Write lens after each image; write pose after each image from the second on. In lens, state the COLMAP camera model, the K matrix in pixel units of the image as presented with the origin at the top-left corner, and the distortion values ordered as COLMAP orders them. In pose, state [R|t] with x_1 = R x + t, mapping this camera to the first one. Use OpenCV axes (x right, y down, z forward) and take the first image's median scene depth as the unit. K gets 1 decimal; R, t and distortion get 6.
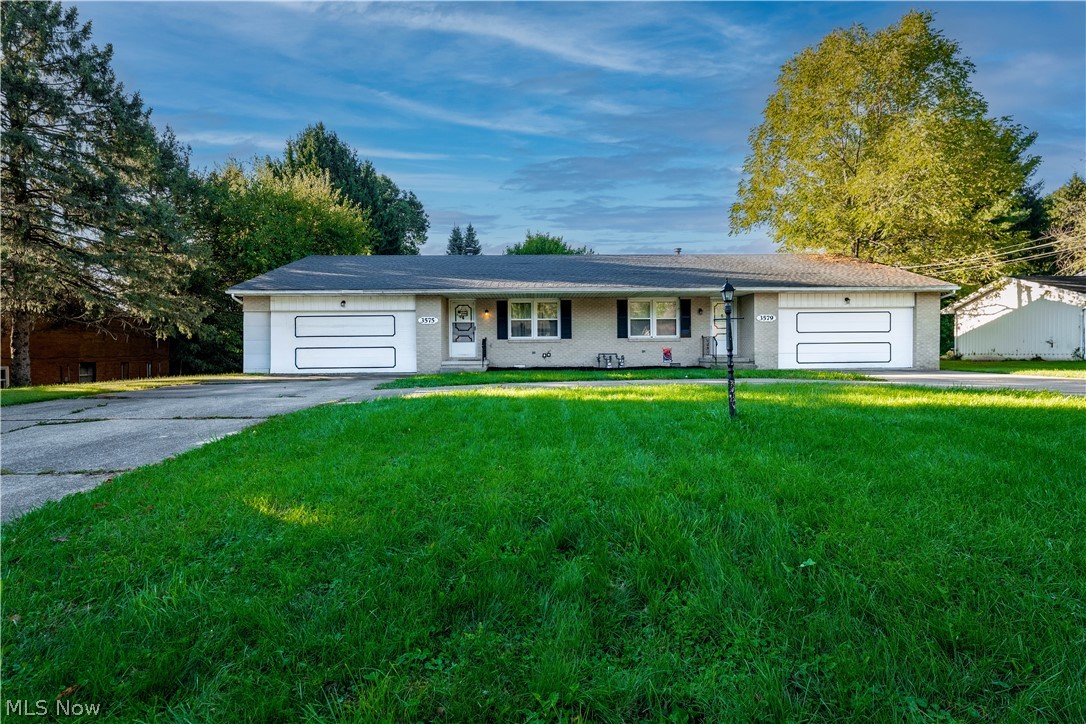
lens RADIAL K [[530.7, 0, 543.1], [0, 530.7, 366.8], [0, 0, 1]] dist [-0.000588, -0.001041]
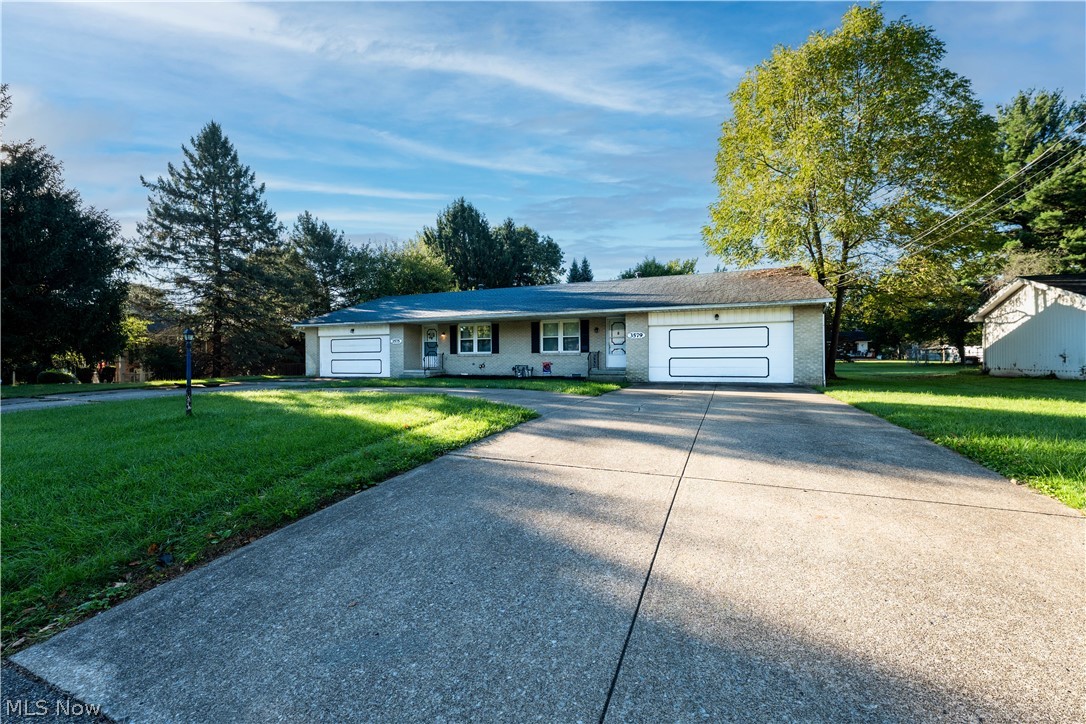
lens RADIAL K [[449.3, 0, 542.5], [0, 449.3, 355.3], [0, 0, 1]] dist [0.002259, 0.000023]
pose [[0.915776, -0.000142, -0.401689, 0.586384], [-0.015372, 0.999255, -0.035399, -0.011814], [0.401394, 0.038593, 0.915092, 0.046456]]
